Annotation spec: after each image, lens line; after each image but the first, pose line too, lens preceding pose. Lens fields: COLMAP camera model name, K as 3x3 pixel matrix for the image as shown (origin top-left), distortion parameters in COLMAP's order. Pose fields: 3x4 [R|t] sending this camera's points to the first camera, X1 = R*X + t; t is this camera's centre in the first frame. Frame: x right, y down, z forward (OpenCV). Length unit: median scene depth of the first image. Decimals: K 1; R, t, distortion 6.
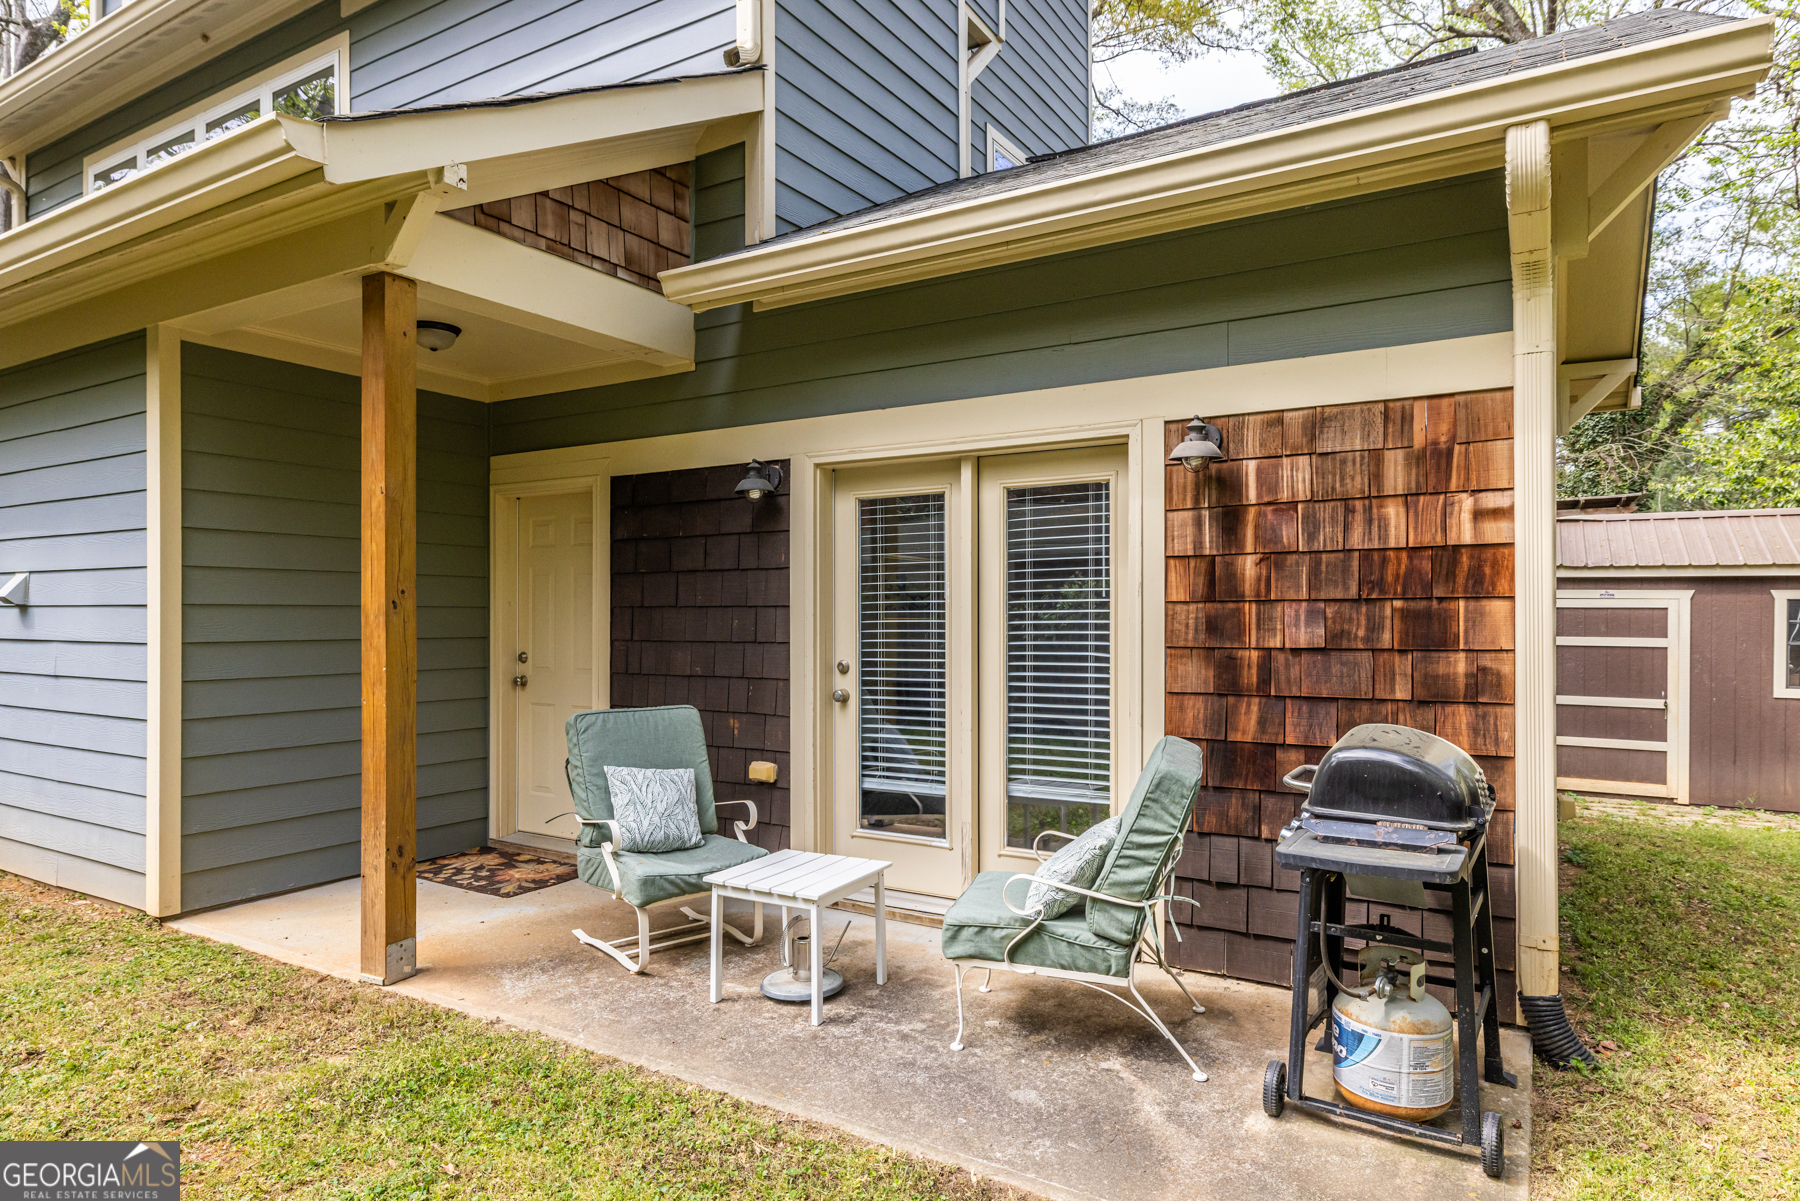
lens RADIAL K [[1037.2, 0, 865.7], [0, 1037.2, 623.2], [0, 0, 1]] dist [0.000377, -0.002219]
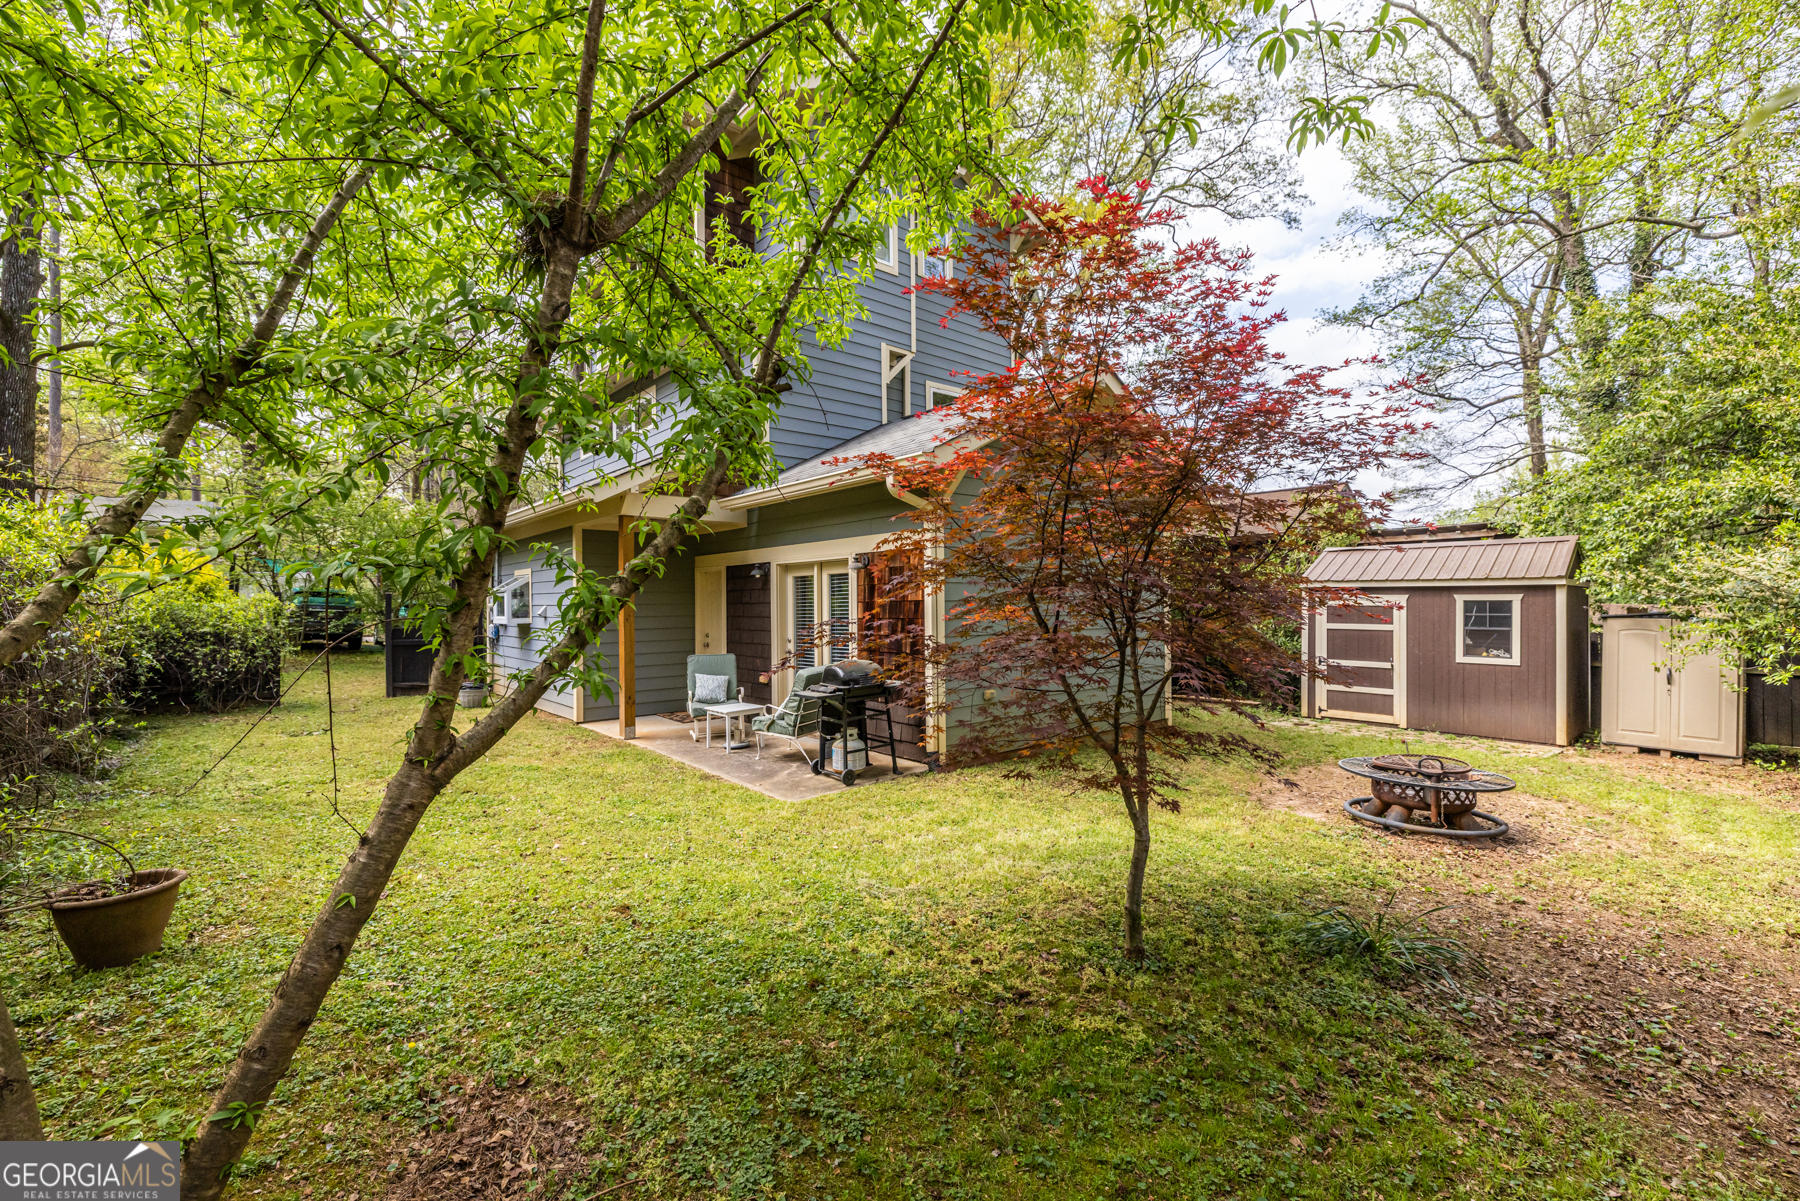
lens RADIAL K [[740.9, 0, 881.5], [0, 740.9, 596.2], [0, 0, 1]] dist [0.002426, -0.000172]
pose [[0.945823, -0.007643, -0.324592, 0.883708], [0.006376, 0.999967, -0.004968, -0.063859], [0.324620, 0.002629, 0.945841, -0.768255]]
